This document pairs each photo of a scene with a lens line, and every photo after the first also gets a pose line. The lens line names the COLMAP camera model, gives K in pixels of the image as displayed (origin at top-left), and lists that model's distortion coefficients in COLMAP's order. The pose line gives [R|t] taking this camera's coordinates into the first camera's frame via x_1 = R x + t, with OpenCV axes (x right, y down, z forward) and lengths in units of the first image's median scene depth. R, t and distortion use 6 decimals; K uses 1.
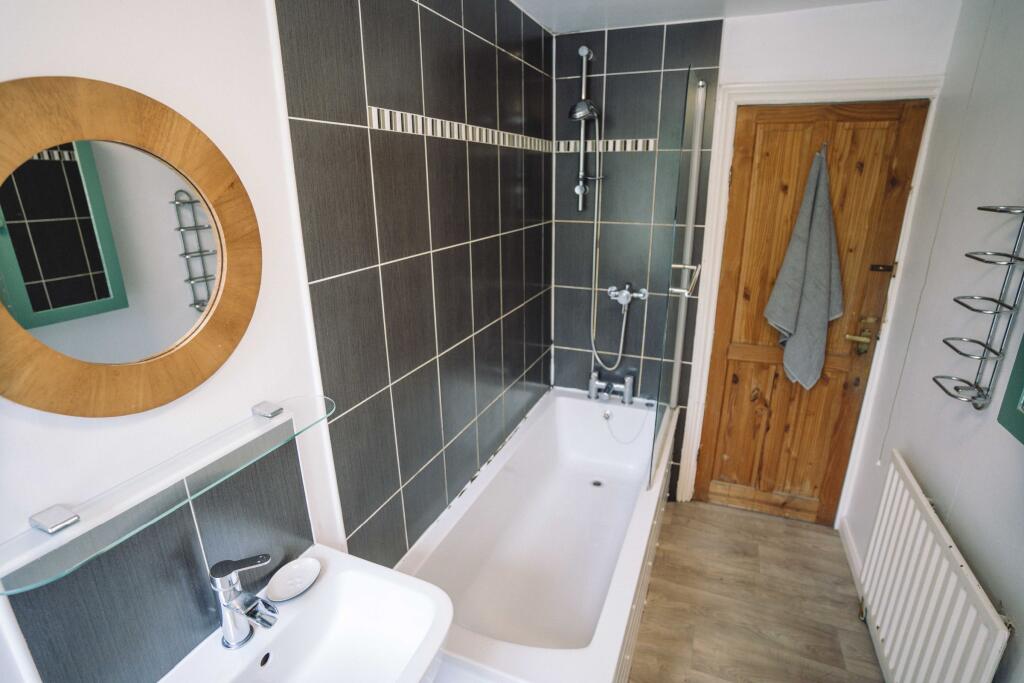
lens RADIAL K [[510.0, 0, 512.0], [0, 510.0, 341.5], [0, 0, 1]] dist [-0.000265, 0.000557]
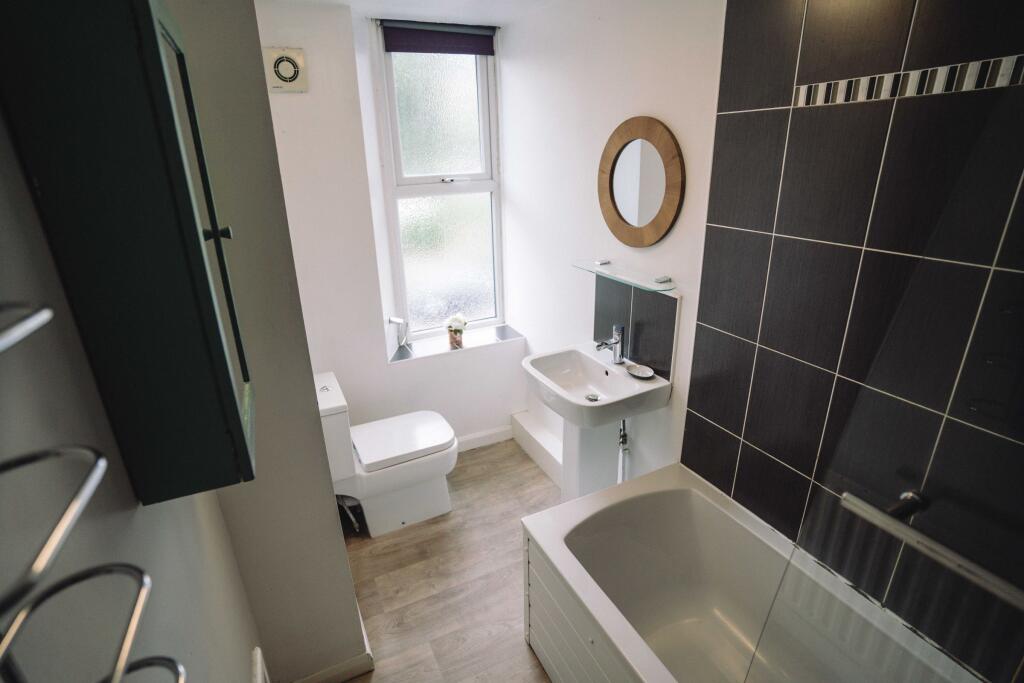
lens RADIAL K [[510.0, 0, 512.0], [0, 510.0, 341.5], [0, 0, 1]] dist [-0.000265, 0.000557]
pose [[-0.674786, 0.291683, -0.677927, 1.009210], [-0.193248, 0.816699, 0.543744, -0.486210], [0.712263, 0.497919, -0.494730, 1.361675]]
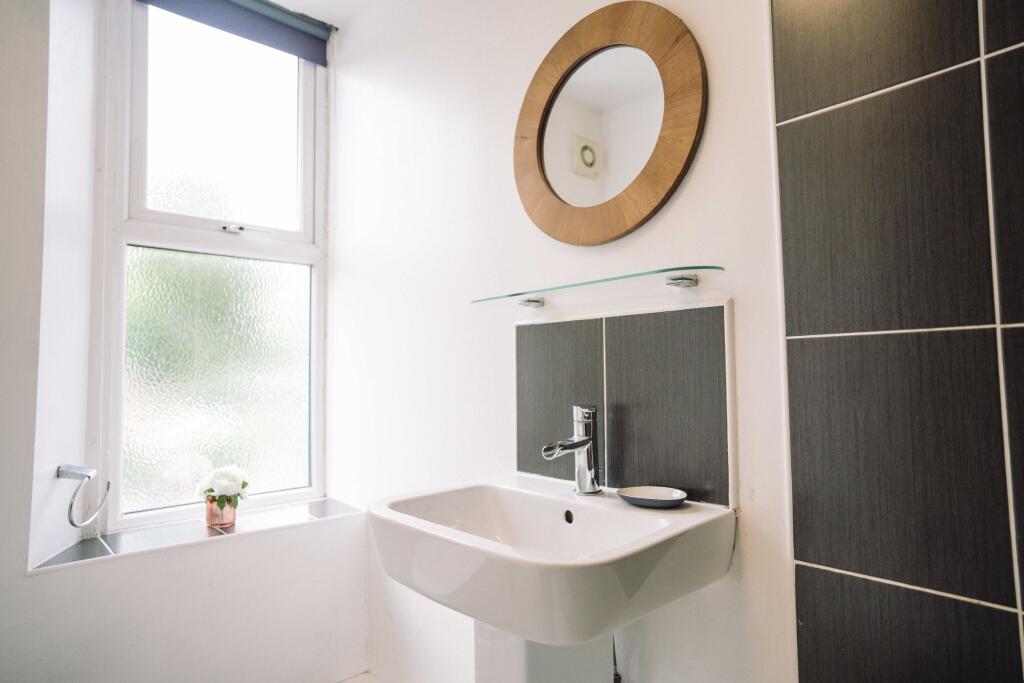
lens RADIAL K [[574.4, 0, 510.2], [0, 574.4, 354.1], [0, 0, 1]] dist [-0.028129, 0.001535]
pose [[-0.440595, -0.020280, -0.897477, 0.440365], [-0.262978, 0.958801, 0.107437, 0.192615], [0.858323, 0.283354, -0.427776, 1.001705]]
